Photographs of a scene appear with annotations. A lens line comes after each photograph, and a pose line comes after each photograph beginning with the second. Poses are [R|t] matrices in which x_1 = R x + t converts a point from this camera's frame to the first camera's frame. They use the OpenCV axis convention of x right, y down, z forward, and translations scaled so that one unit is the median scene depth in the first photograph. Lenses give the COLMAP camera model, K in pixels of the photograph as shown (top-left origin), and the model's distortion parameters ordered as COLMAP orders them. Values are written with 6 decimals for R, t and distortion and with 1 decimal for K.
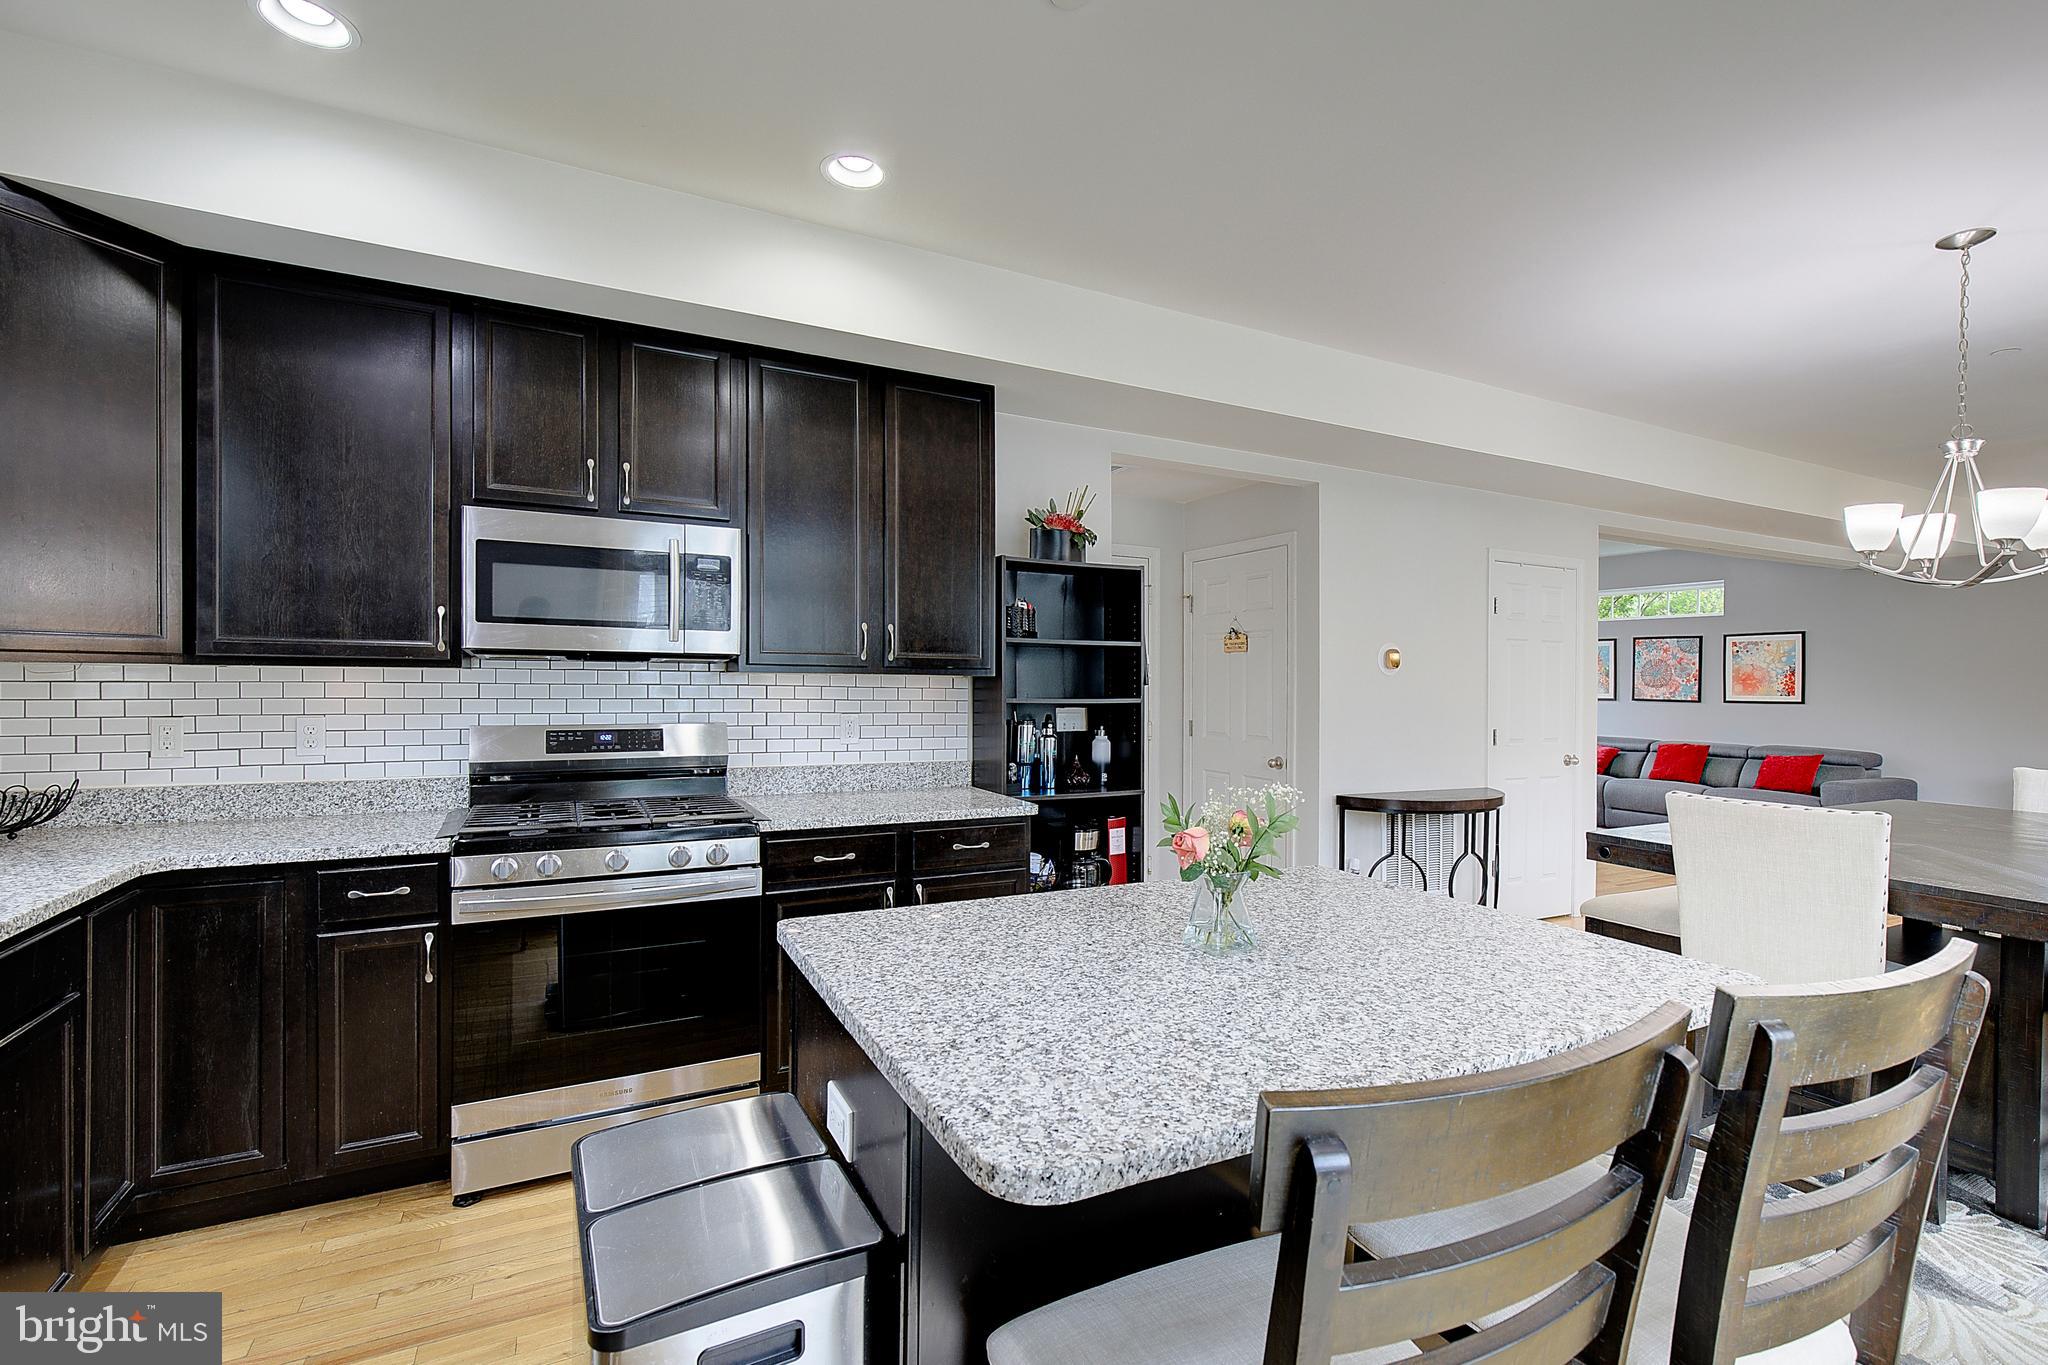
lens RADIAL K [[928.8, 0, 1040.5], [0, 928.8, 694.1], [0, 0, 1]] dist [-0.000552, -0.000450]
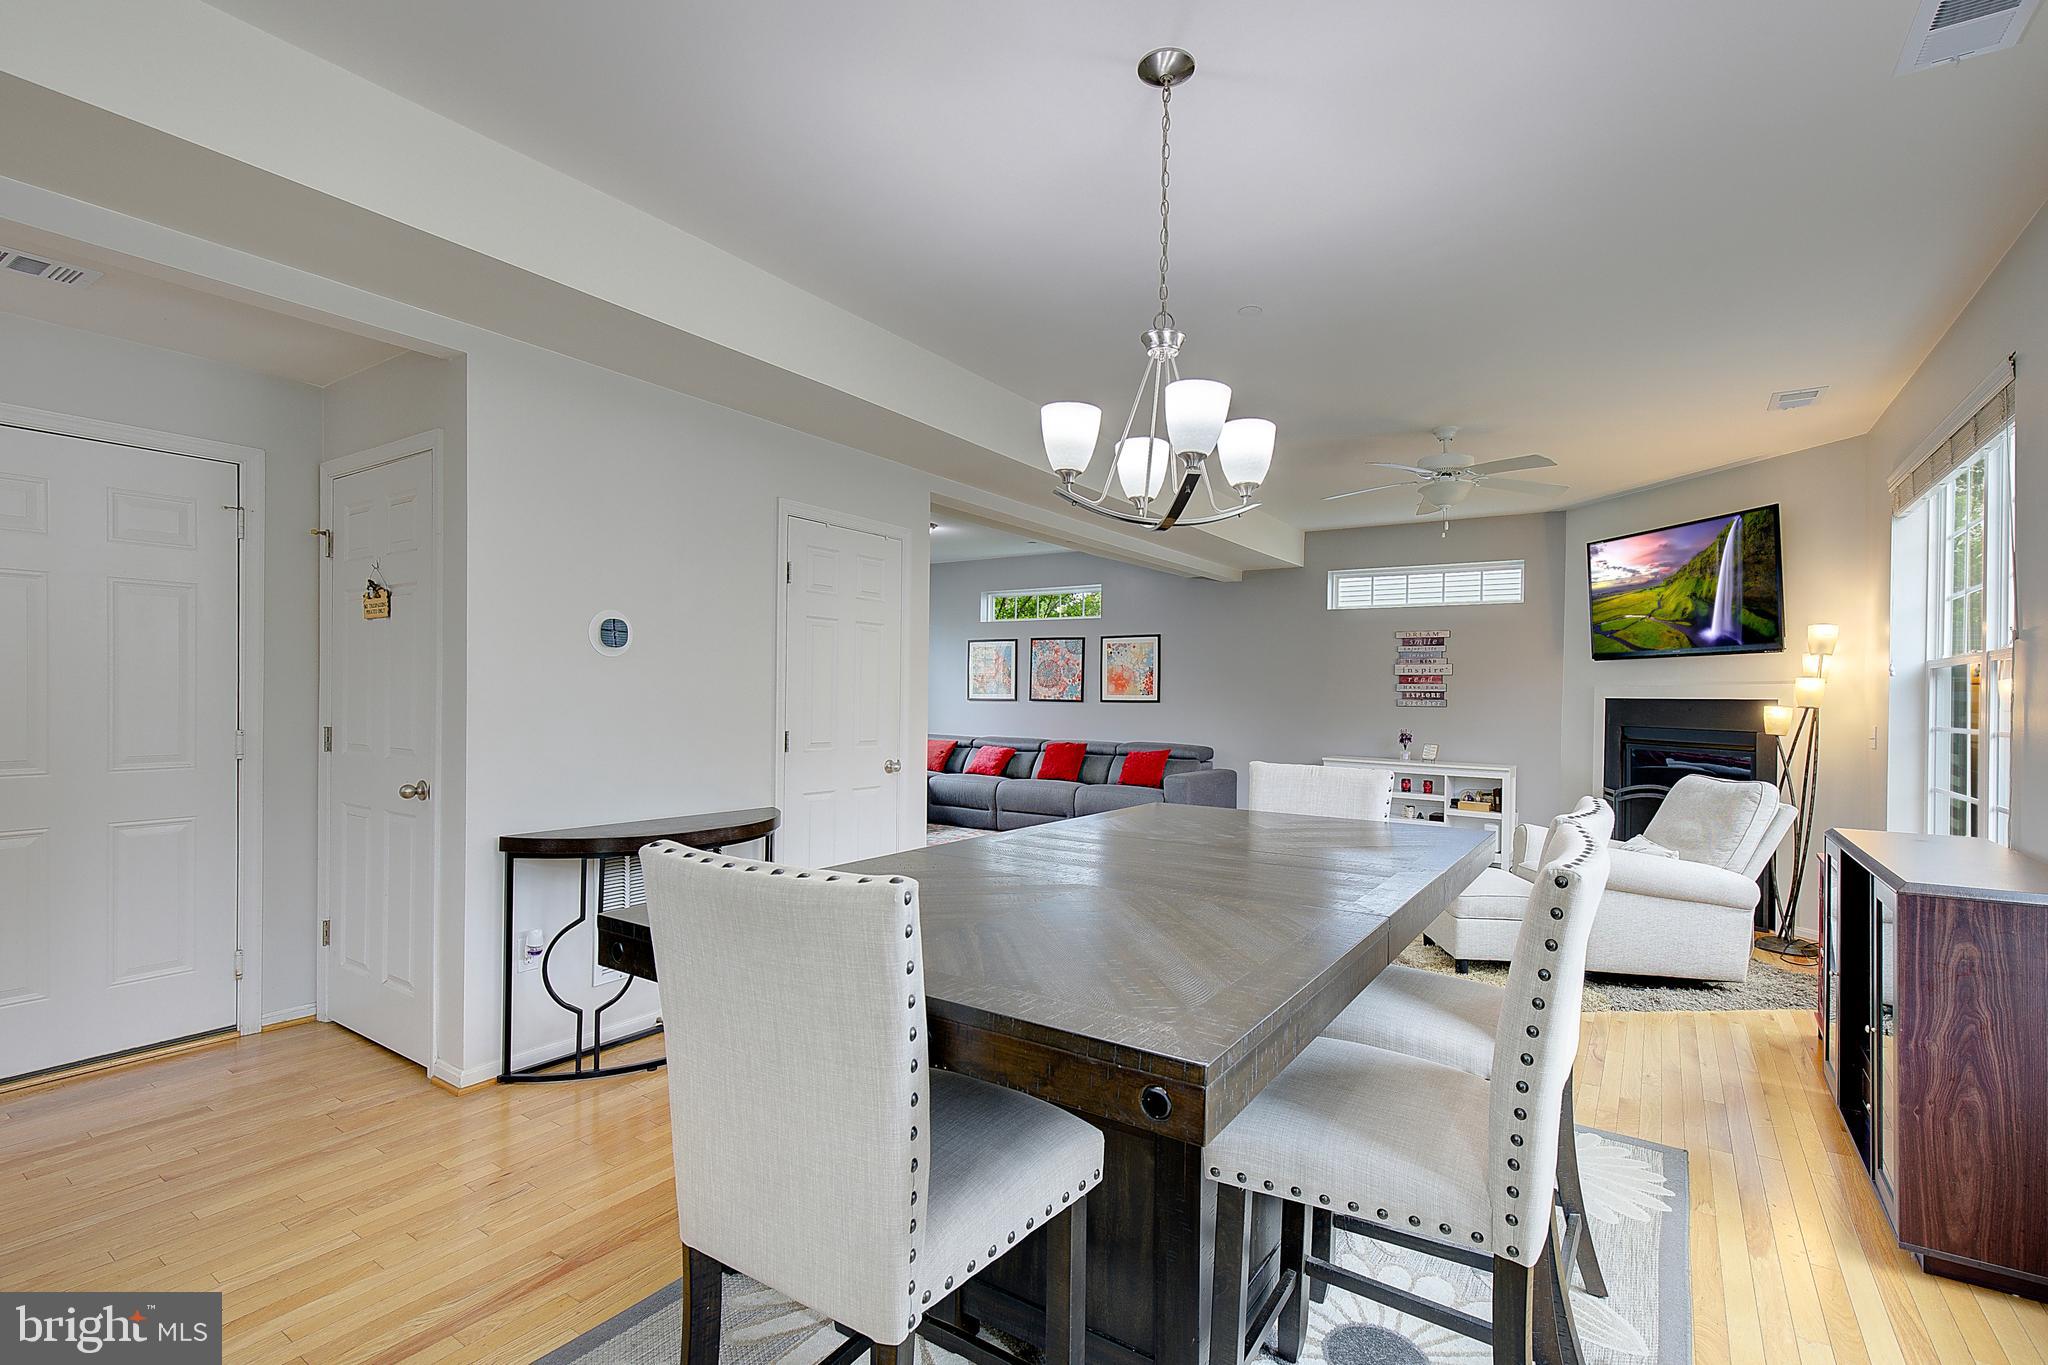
lens RADIAL K [[928.8, 0, 1038.4], [0, 928.8, 704.0], [0, 0, 1]] dist [-0.000552, -0.000450]
pose [[0.874202, -0.005406, 0.485532, 0.179577], [0.004314, 0.999985, 0.003367, 0.008178], [-0.485543, -0.000849, 0.874212, 0.130989]]
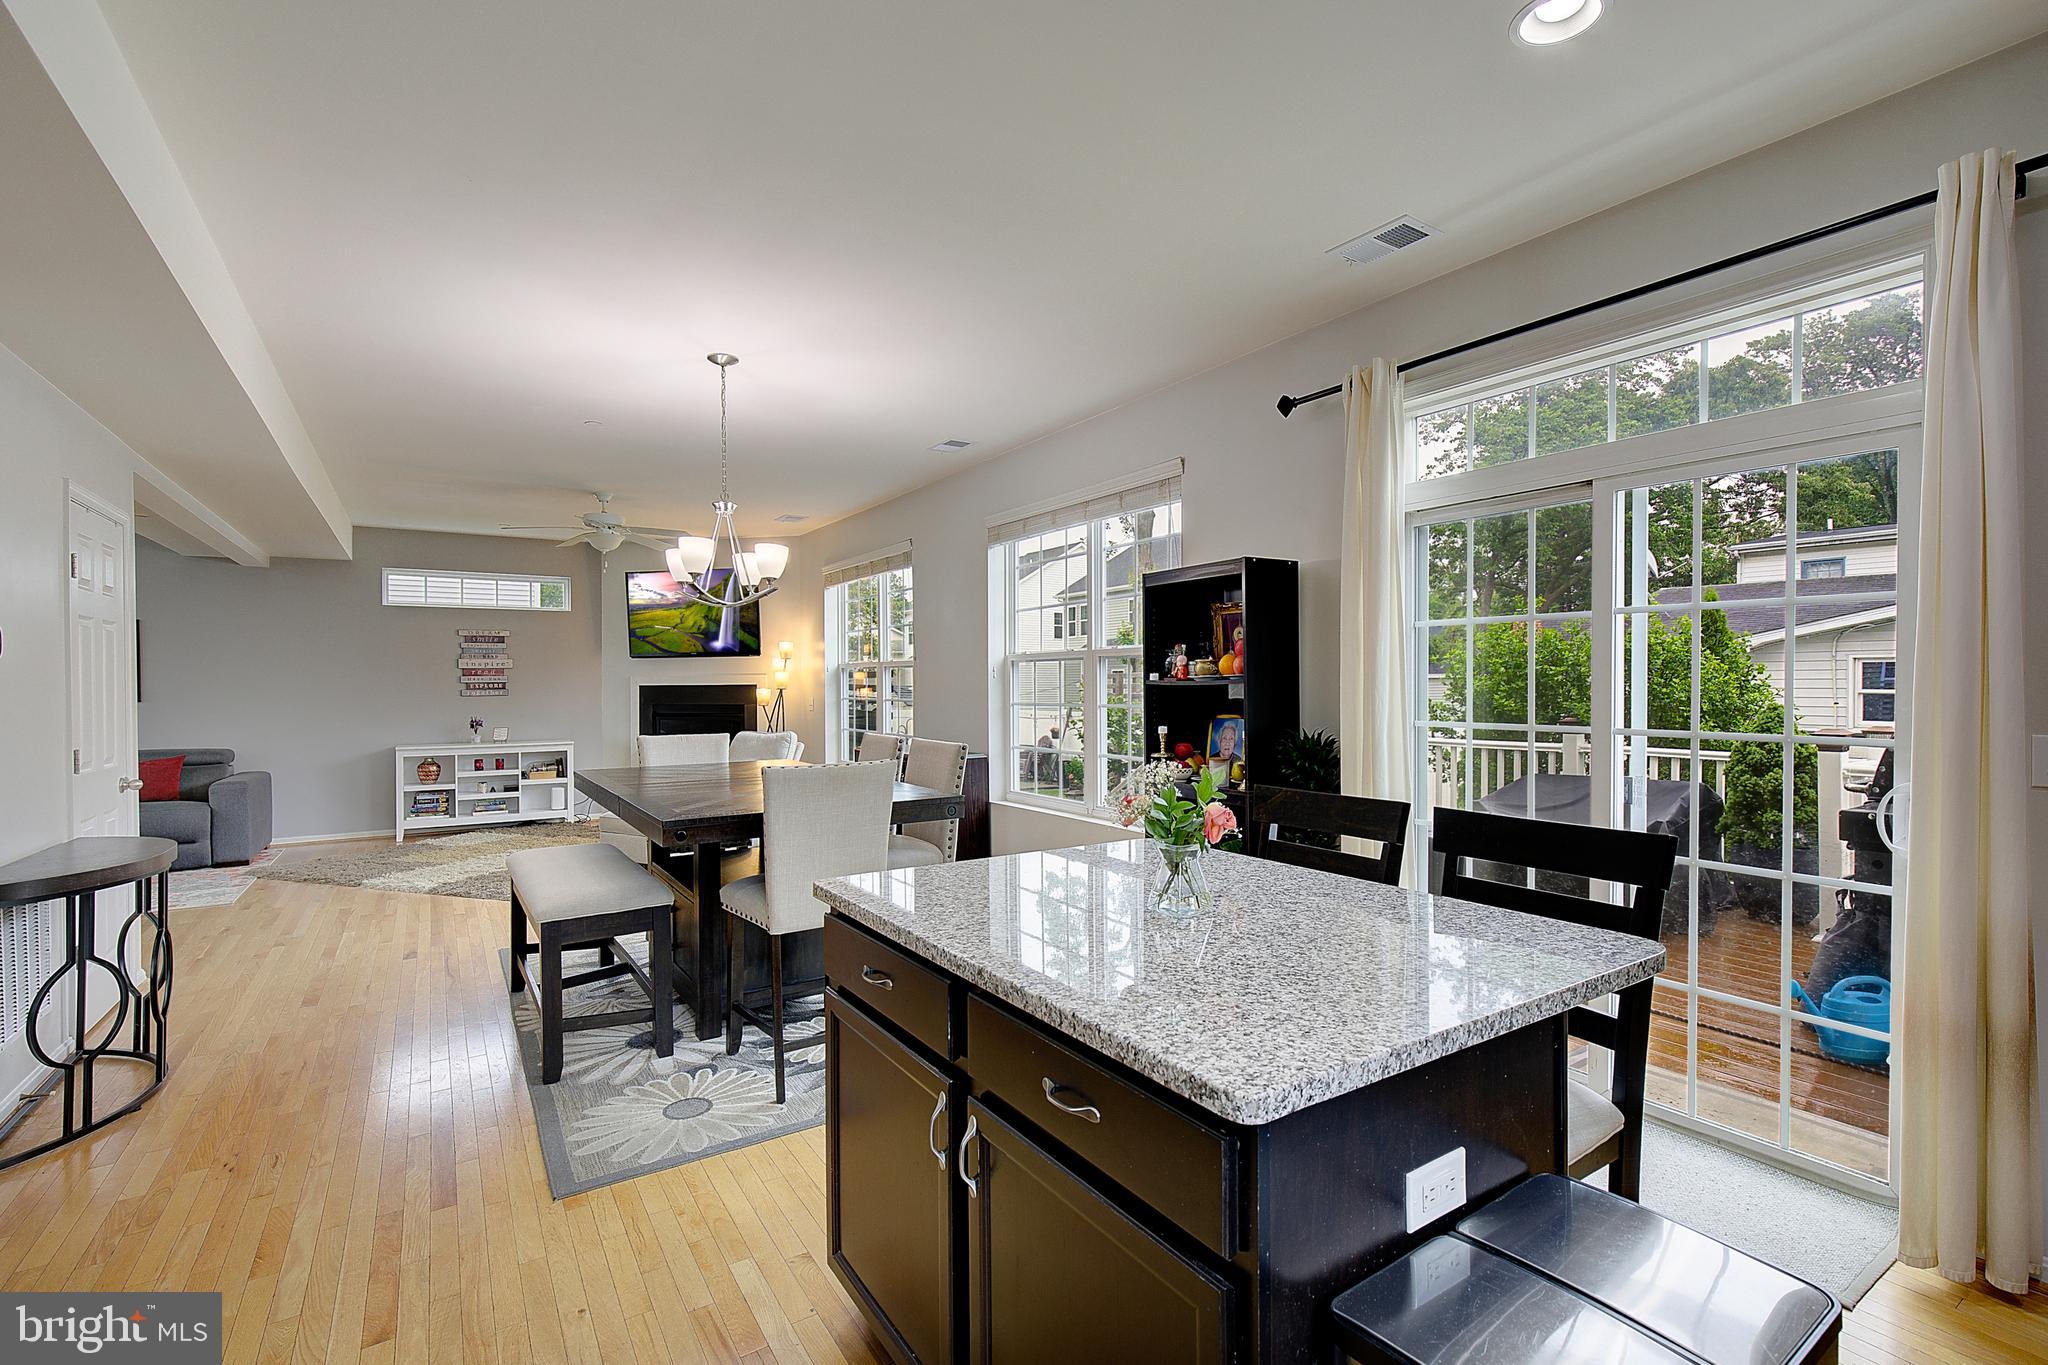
lens RADIAL K [[928.8, 0, 1051.1], [0, 928.8, 652.9], [0, 0, 1]] dist [-0.000552, -0.000450]
pose [[-0.102755, 0.014723, 0.994598, -0.156548], [0.023494, 0.999647, -0.012371, -0.004653], [-0.994429, 0.022096, -0.103065, 0.218098]]
